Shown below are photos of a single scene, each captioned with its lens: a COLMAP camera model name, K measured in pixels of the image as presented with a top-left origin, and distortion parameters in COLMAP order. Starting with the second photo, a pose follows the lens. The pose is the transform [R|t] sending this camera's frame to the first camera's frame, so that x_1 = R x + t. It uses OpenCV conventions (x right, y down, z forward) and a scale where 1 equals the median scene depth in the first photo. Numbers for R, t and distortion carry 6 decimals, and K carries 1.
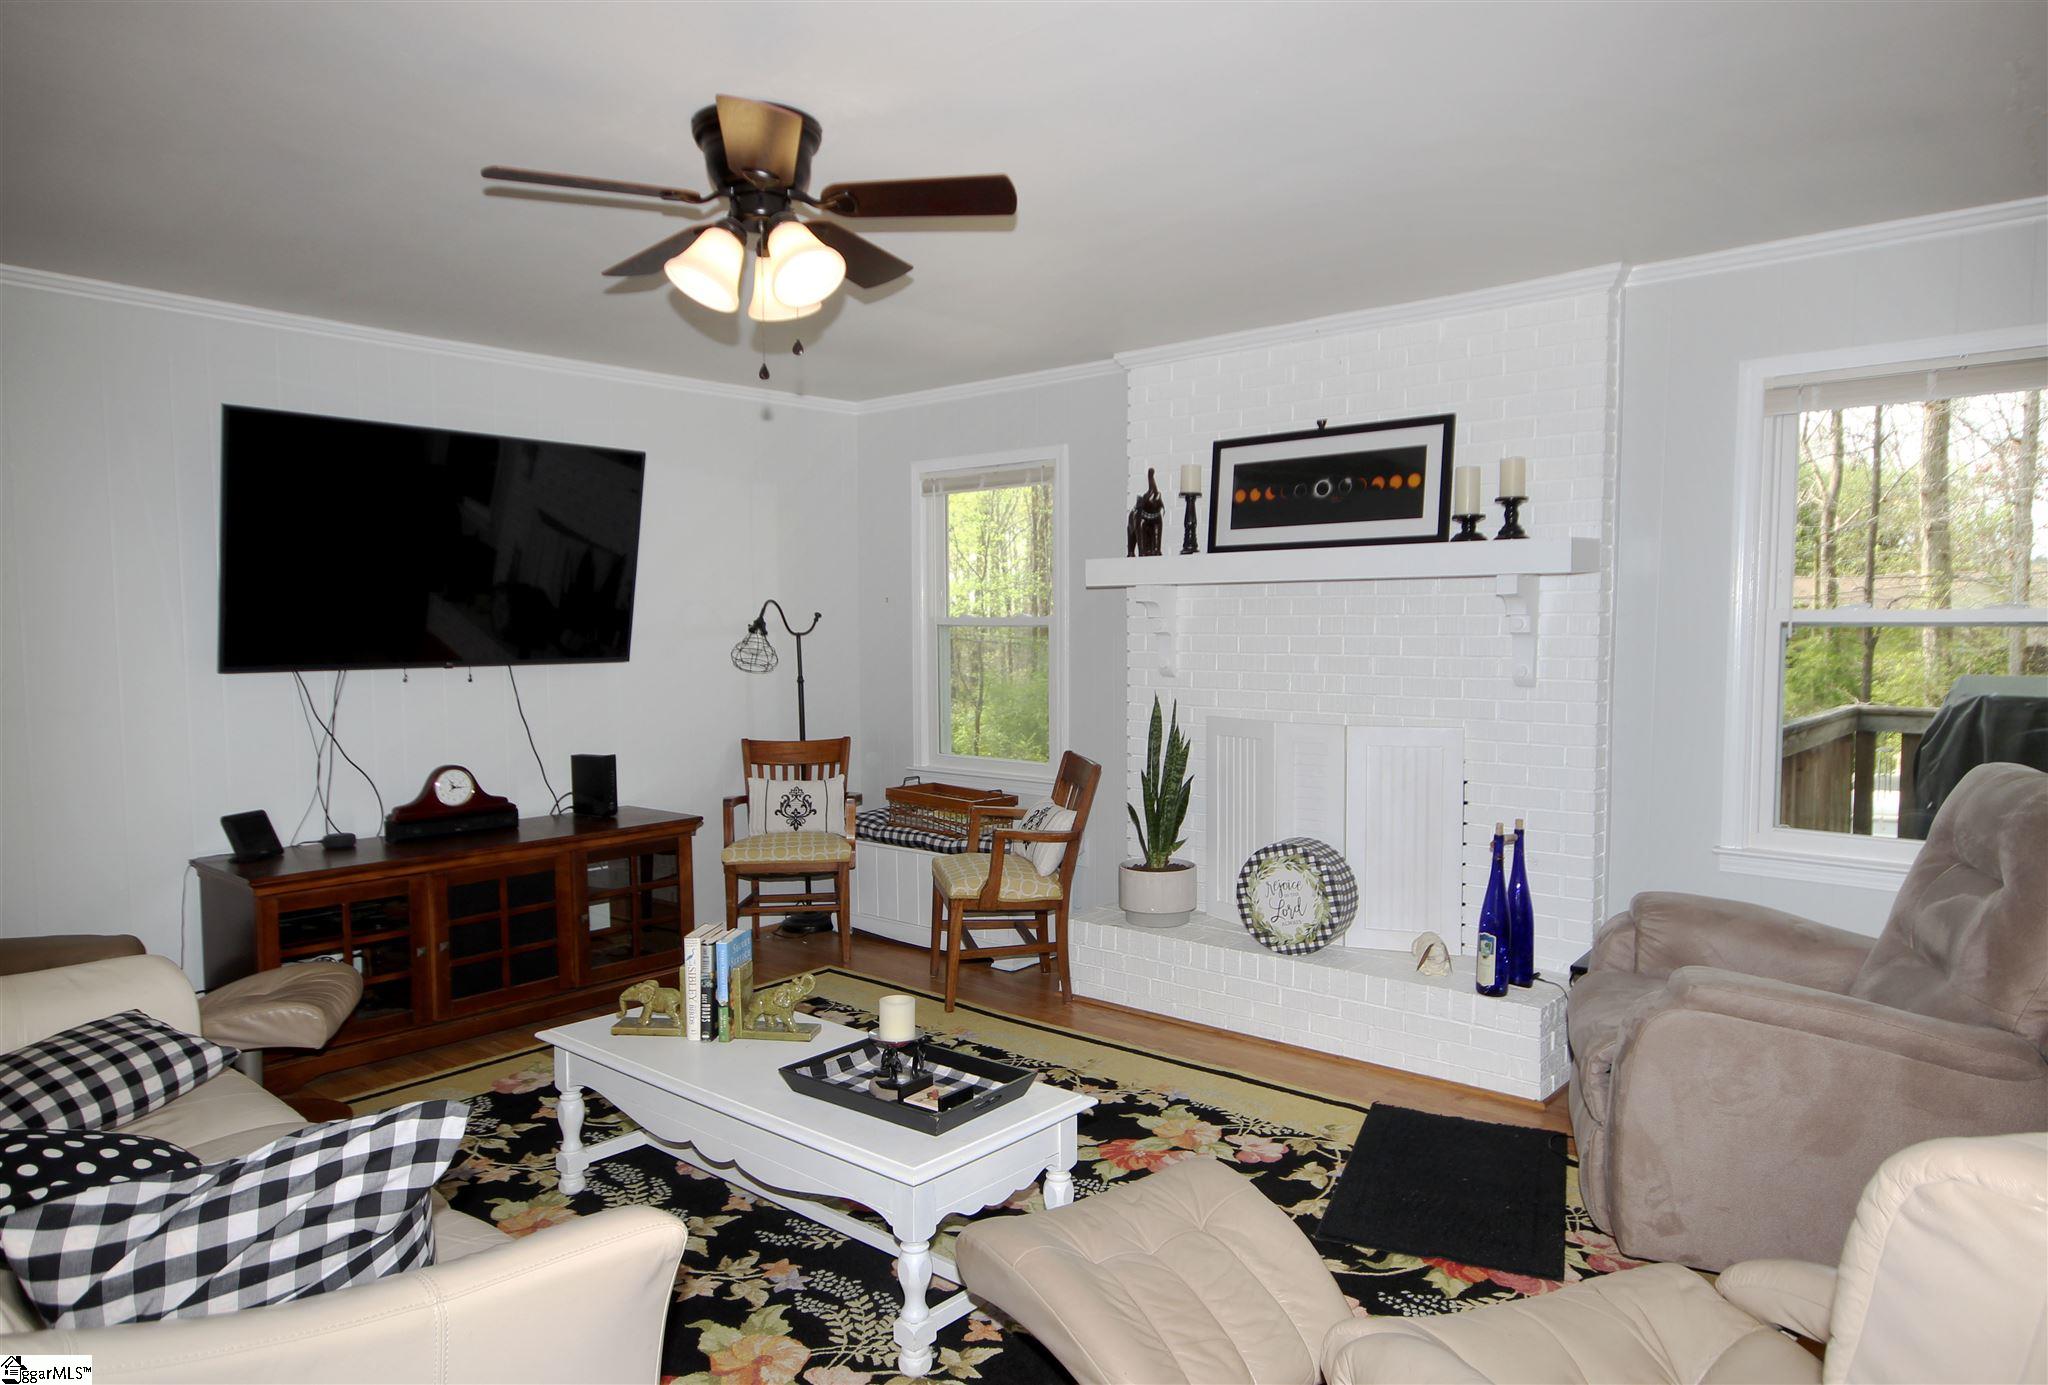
lens RADIAL K [[1254.4, 0, 1035.9], [0, 1254.4, 694.8], [0, 0, 1]] dist [0.010781, 0.001351]
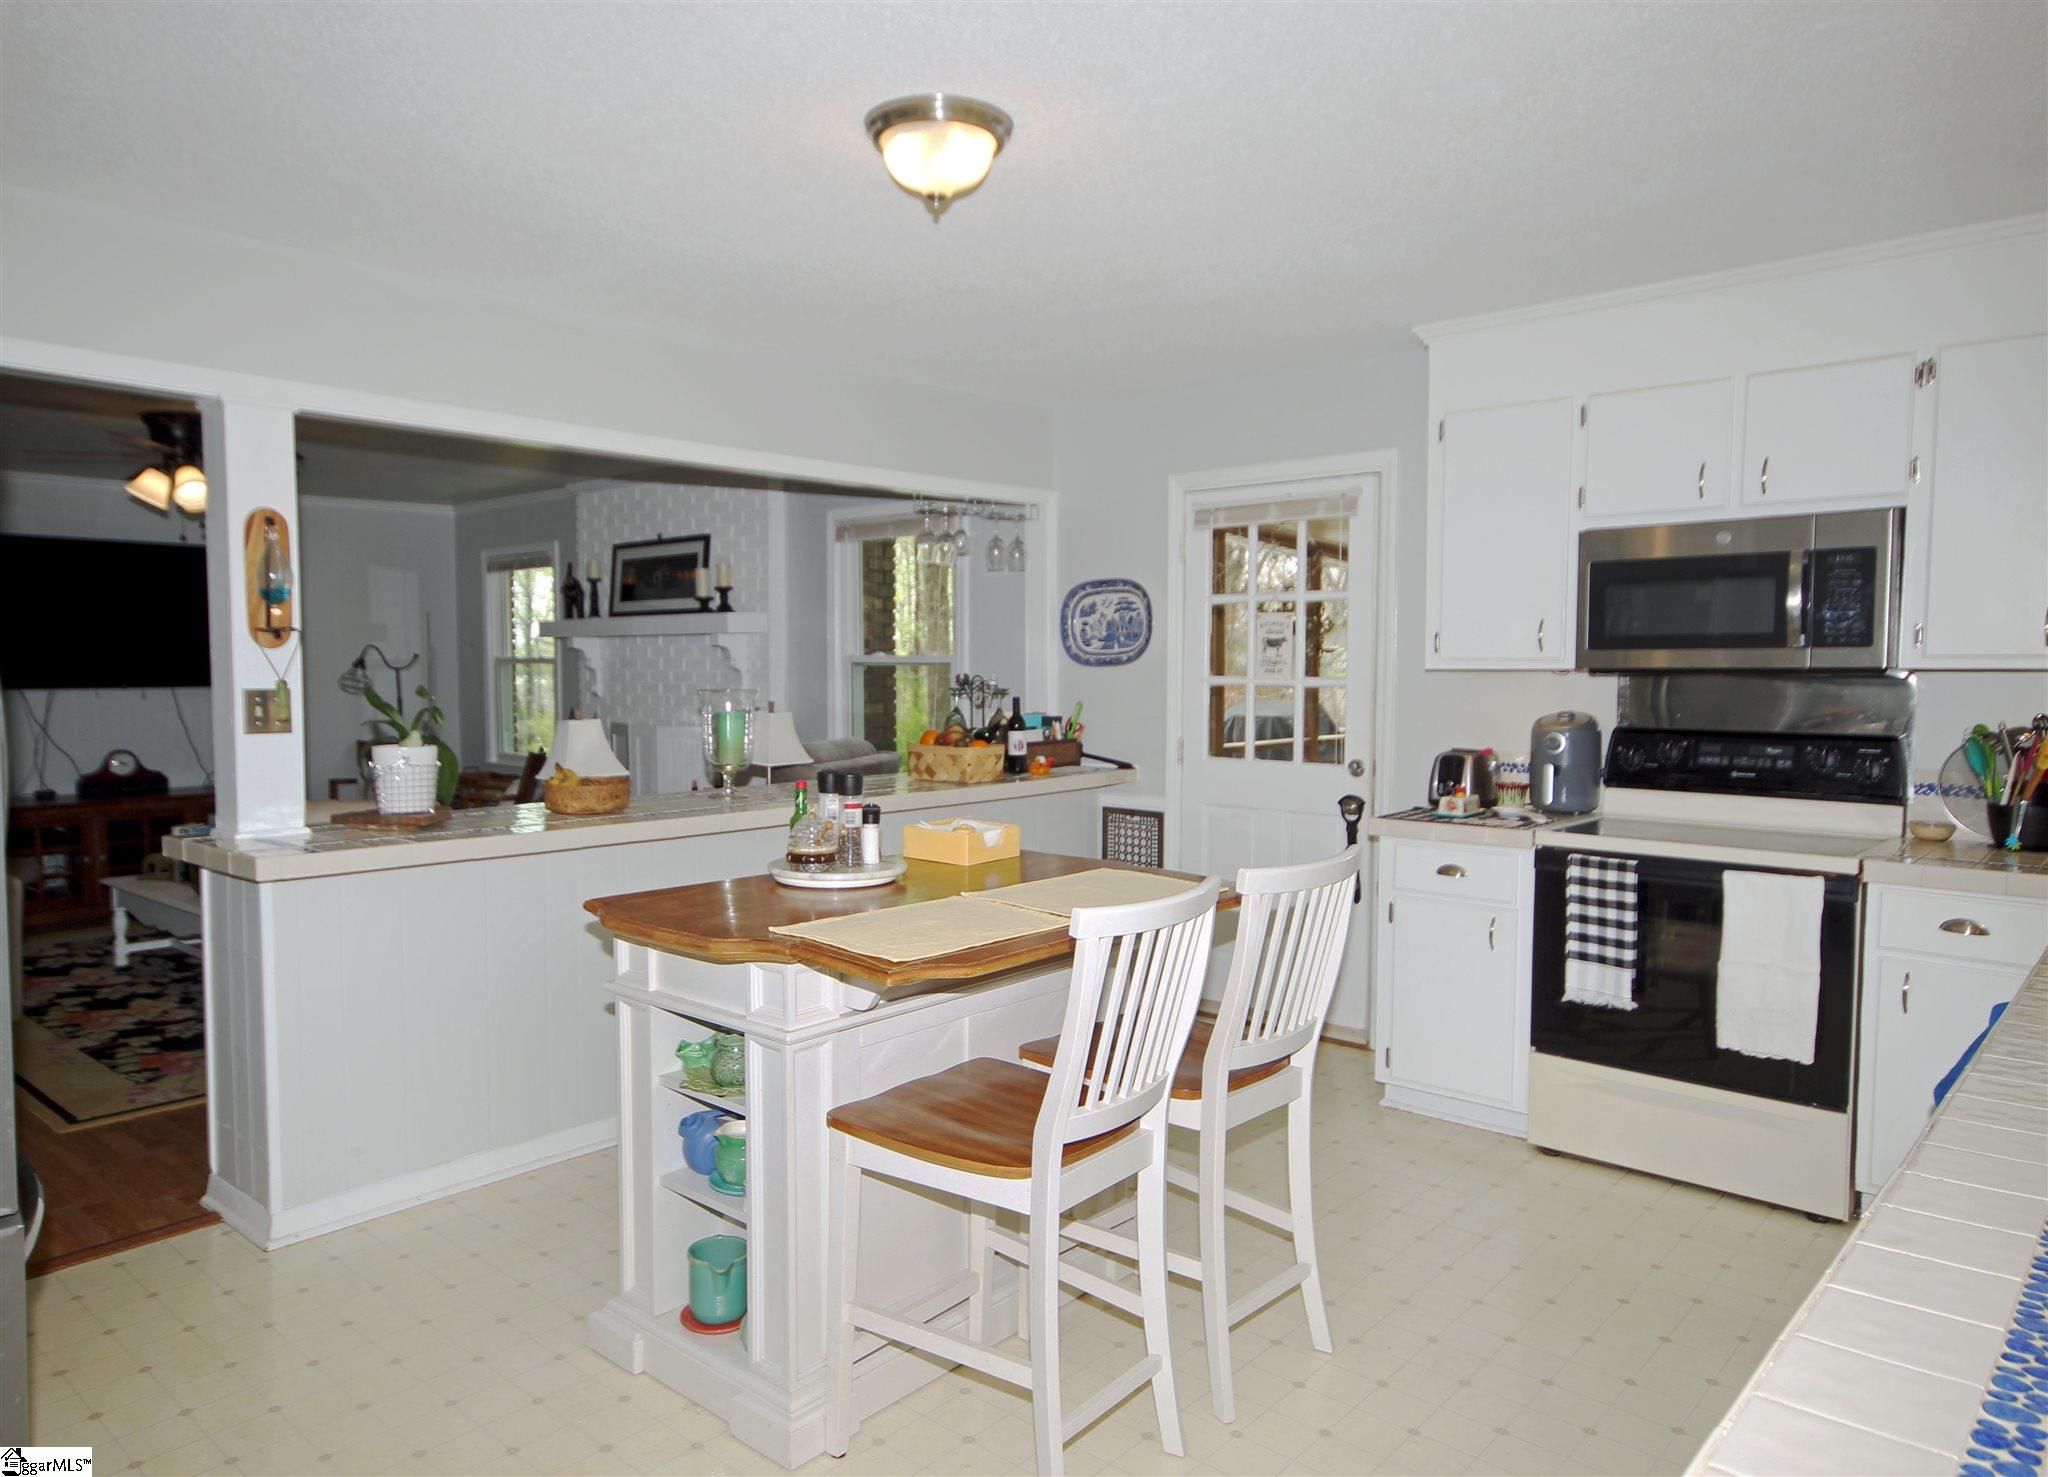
lens RADIAL K [[1381.1, 0, 1019.8], [0, 1381.1, 747.6], [0, 0, 1]] dist [0.010364, -0.001976]
pose [[0.999282, 0.004857, -0.037585, 0.712125], [-0.004670, 0.999976, 0.005056, 0.037275], [0.037609, -0.004877, 0.999281, -0.688348]]
